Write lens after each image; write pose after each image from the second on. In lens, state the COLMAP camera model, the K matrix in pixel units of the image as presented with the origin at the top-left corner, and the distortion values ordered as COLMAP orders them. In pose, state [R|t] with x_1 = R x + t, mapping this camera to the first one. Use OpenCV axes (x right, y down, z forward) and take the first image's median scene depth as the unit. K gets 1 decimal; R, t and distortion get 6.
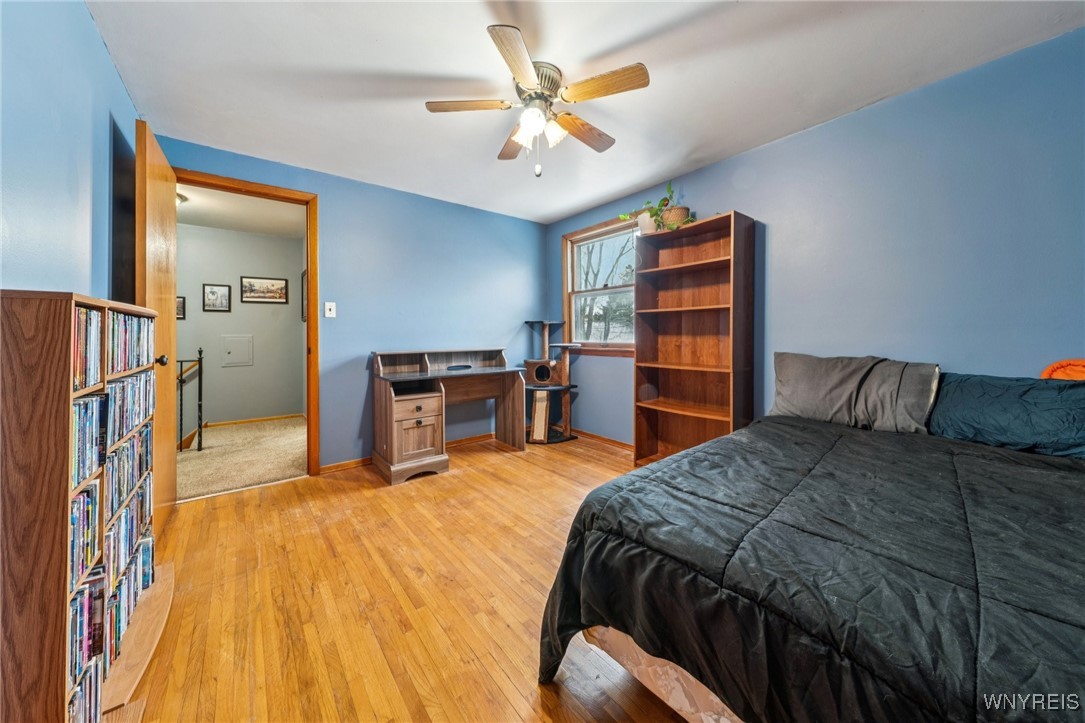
lens RADIAL K [[369.7, 0, 543.0], [0, 369.7, 339.9], [0, 0, 1]] dist [0.002210, 0.000064]
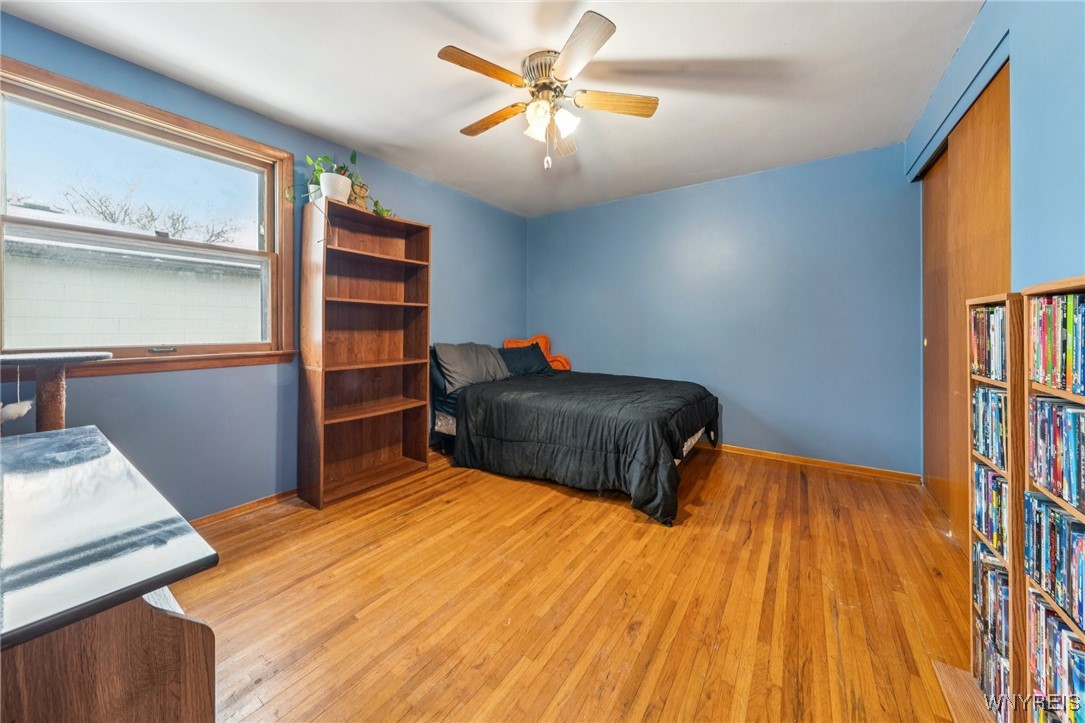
lens RADIAL K [[369.7, 0, 543.0], [0, 369.7, 339.9], [0, 0, 1]] dist [0.002210, 0.000064]
pose [[-0.276274, -0.026452, 0.960715, -0.674173], [0.011854, 0.999451, 0.030927, -0.013379], [-0.961006, 0.019933, -0.275809, 0.913673]]
